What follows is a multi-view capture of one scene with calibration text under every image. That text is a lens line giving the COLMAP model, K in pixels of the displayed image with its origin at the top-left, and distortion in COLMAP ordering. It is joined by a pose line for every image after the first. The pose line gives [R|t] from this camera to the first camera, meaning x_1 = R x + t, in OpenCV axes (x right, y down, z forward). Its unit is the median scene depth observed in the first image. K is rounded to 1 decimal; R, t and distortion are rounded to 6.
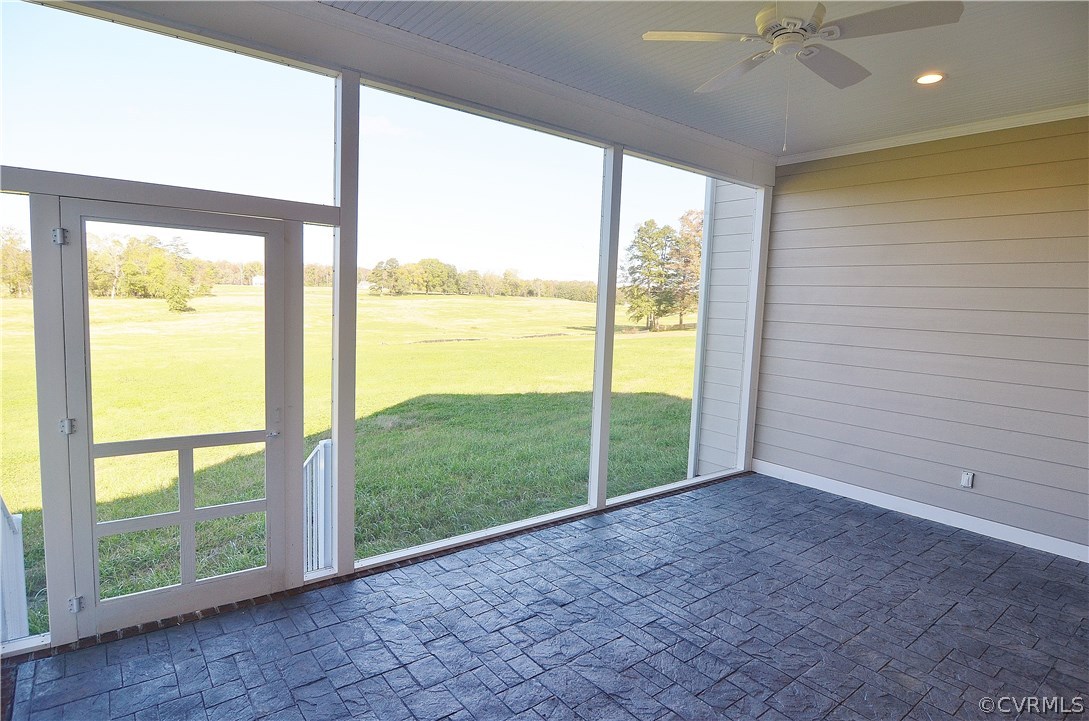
lens RADIAL K [[588.6, 0, 551.0], [0, 588.6, 362.8], [0, 0, 1]] dist [-0.021020, 0.000000]
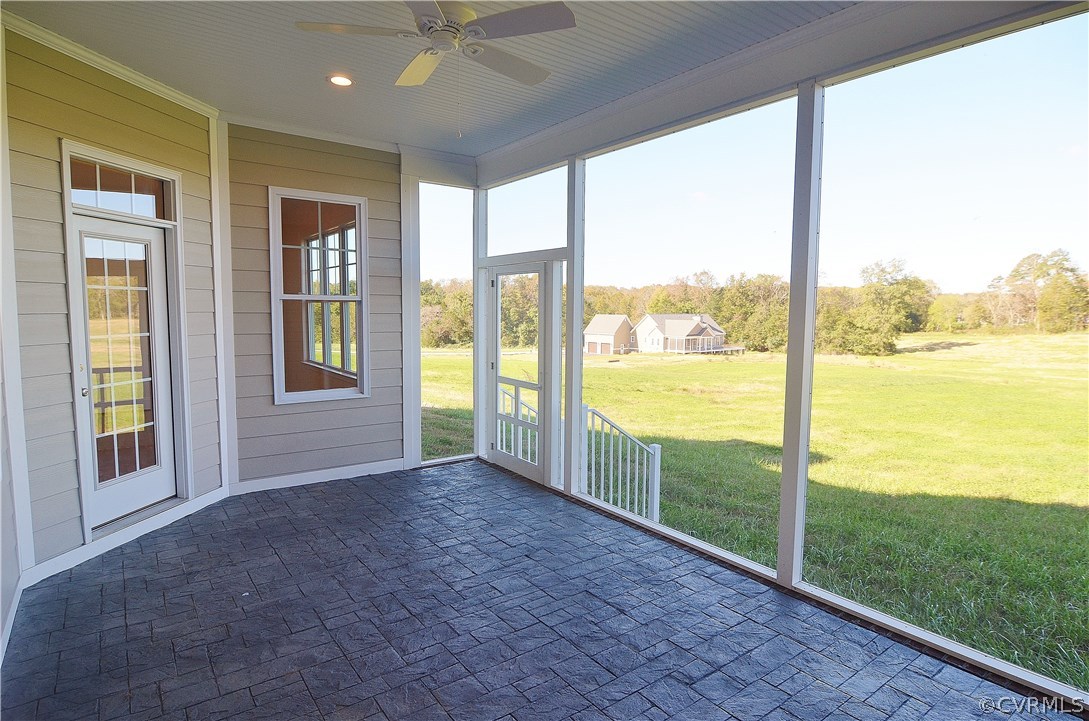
lens RADIAL K [[588.6, 0, 551.2], [0, 588.6, 358.5], [0, 0, 1]] dist [-0.021020, 0.000000]
pose [[-0.032217, 0.039742, -0.998690, 0.961975], [-0.124145, 0.991312, 0.043453, -0.029019], [0.991741, 0.125382, -0.027003, 0.841208]]
